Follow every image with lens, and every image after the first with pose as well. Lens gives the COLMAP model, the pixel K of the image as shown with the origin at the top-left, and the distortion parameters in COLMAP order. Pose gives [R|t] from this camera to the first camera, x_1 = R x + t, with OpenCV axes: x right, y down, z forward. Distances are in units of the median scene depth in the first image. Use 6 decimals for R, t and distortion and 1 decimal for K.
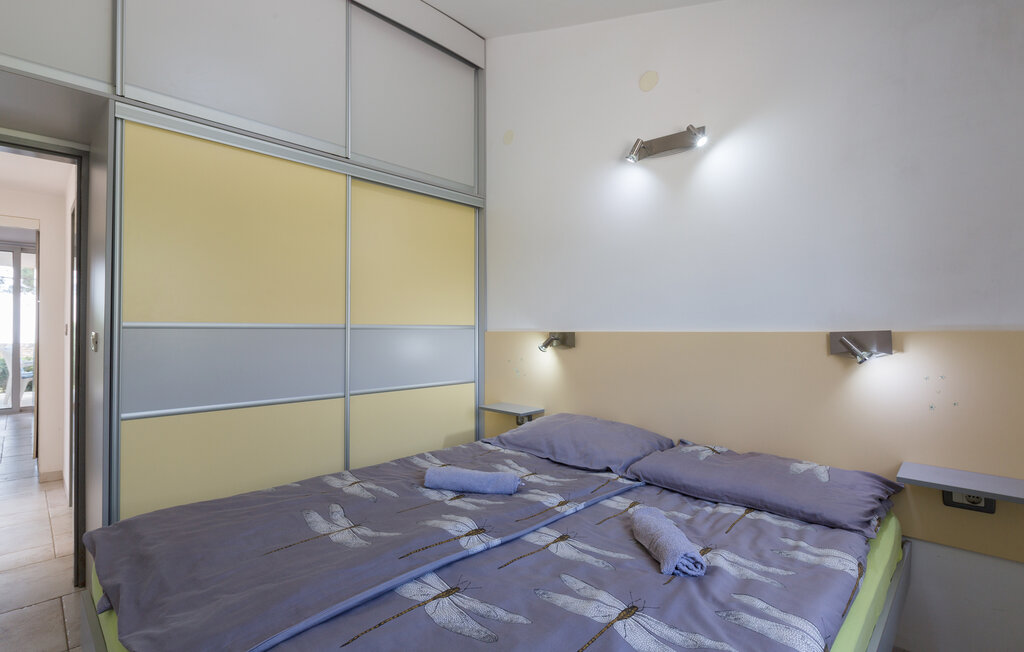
lens RADIAL K [[471.5, 0, 510.2], [0, 471.5, 326.6], [0, 0, 1]] dist [-0.004277, -0.000944]
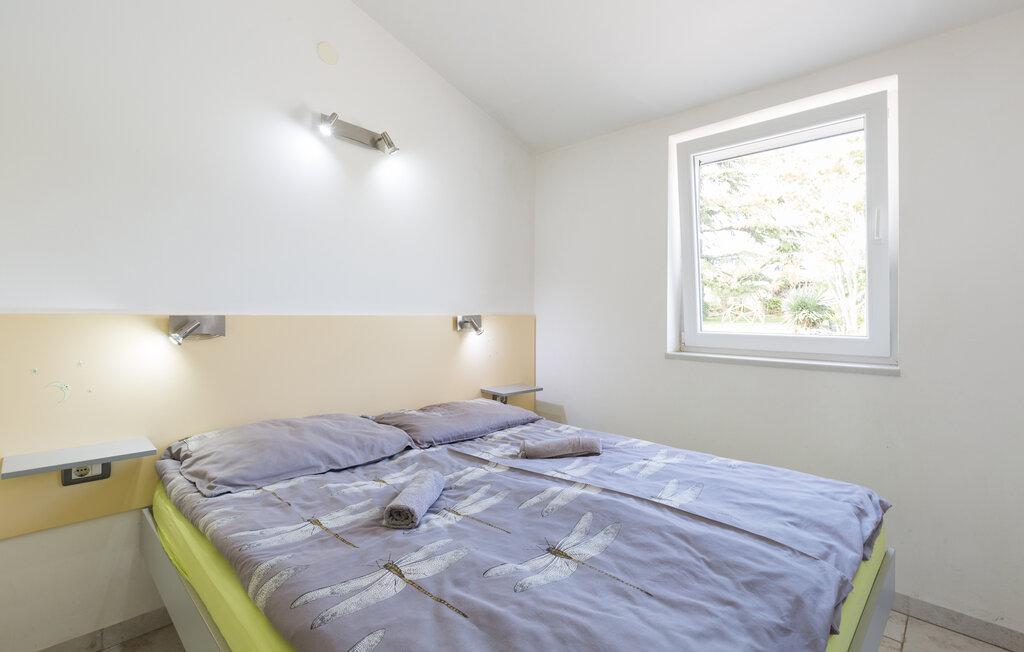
lens RADIAL K [[471.5, 0, 510.1], [0, 471.5, 321.6], [0, 0, 1]] dist [-0.004277, -0.000944]
pose [[0.003574, -0.014151, 0.999893, -0.739289], [-0.018564, 0.999727, 0.014215, 0.002125], [-0.999821, -0.018613, 0.003311, 0.686105]]
